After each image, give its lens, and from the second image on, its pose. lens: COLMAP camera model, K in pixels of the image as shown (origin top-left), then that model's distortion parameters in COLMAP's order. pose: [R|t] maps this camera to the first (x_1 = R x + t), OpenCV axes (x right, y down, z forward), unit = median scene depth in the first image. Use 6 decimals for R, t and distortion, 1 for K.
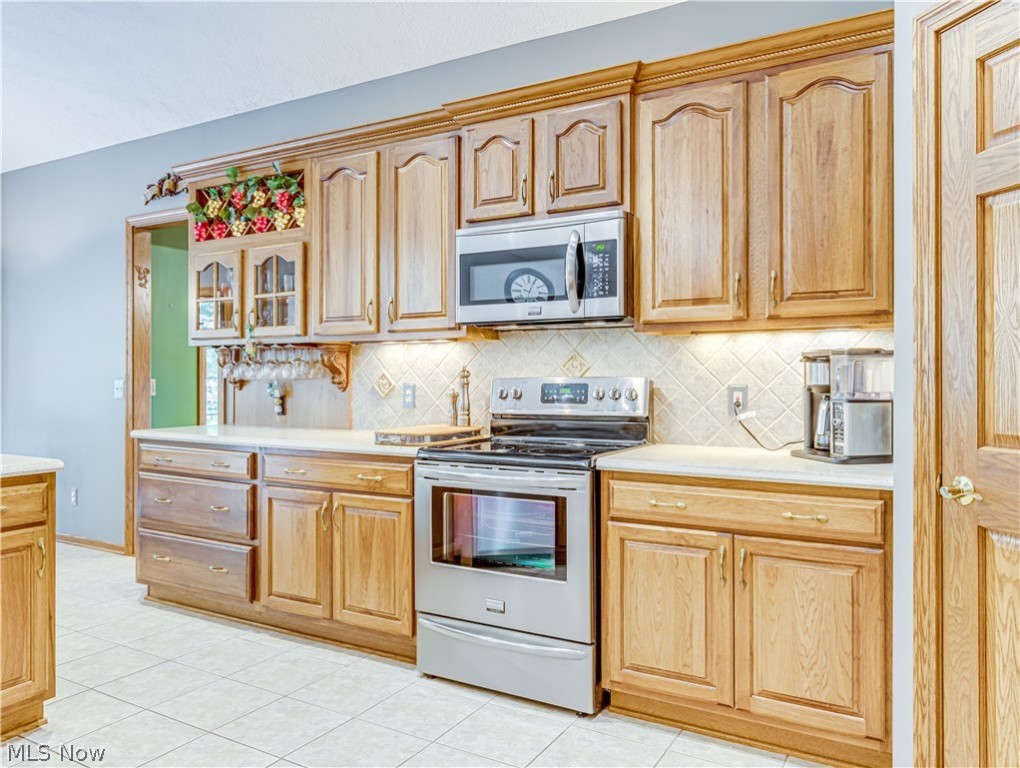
lens RADIAL K [[774.8, 0, 508.2], [0, 774.8, 380.4], [0, 0, 1]] dist [0.036148, 0.000822]
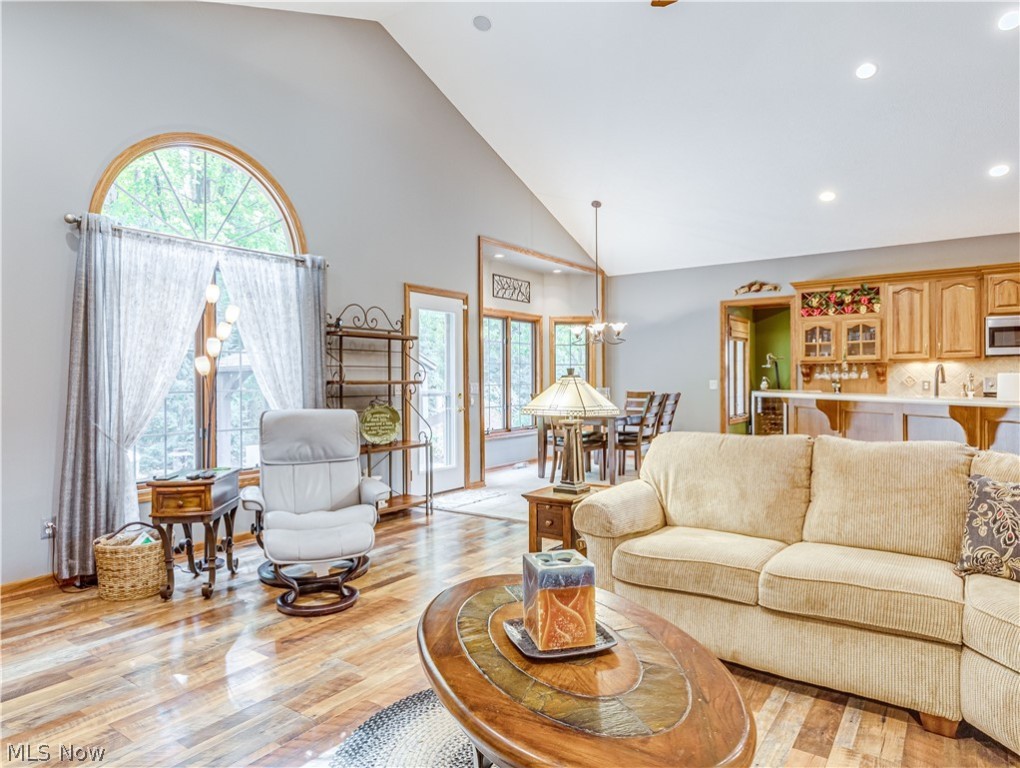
lens RADIAL K [[634.6, 0, 507.9], [0, 634.6, 387.3], [0, 0, 1]] dist [-0.006738, 0.002092]
pose [[0.996419, -0.000398, -0.084552, -1.183968], [0.000785, 0.999989, 0.004537, 0.014928], [0.084550, -0.004587, 0.996409, -0.946319]]
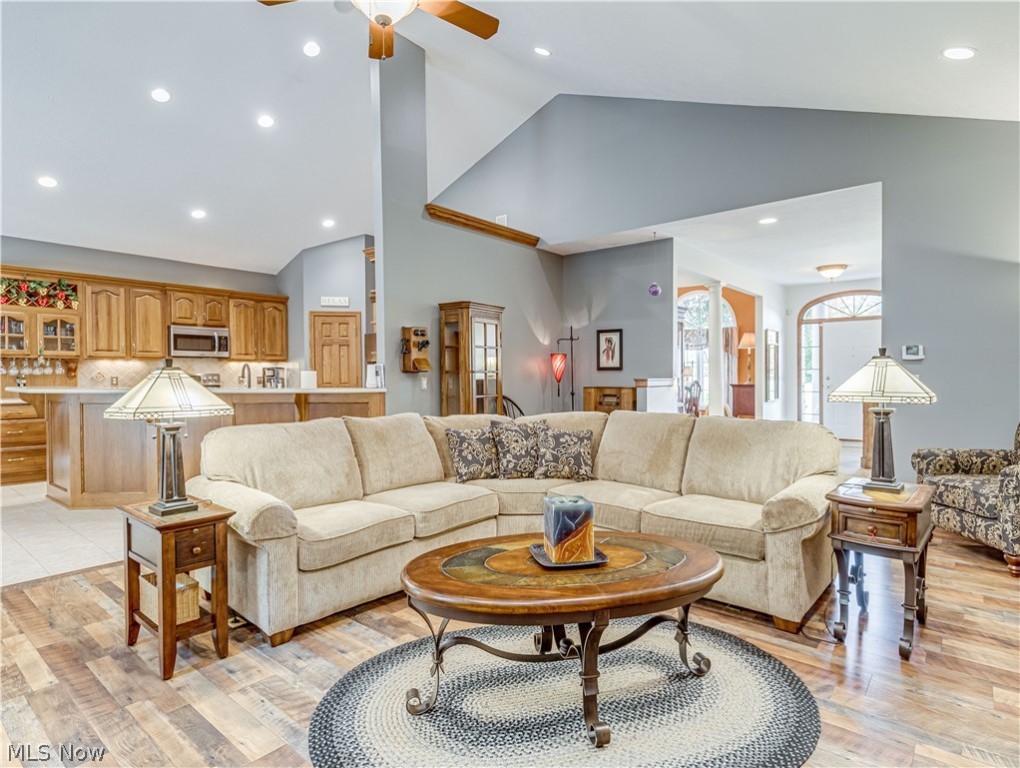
lens RADIAL K [[563.5, 0, 510.6], [0, 563.5, 379.3], [0, 0, 1]] dist [-0.007452, -0.000939]
pose [[0.148256, -0.004397, 0.988939, -1.728467], [0.006065, 0.999975, 0.003537, 0.015591], [-0.988930, 0.005473, 0.148279, -0.541833]]
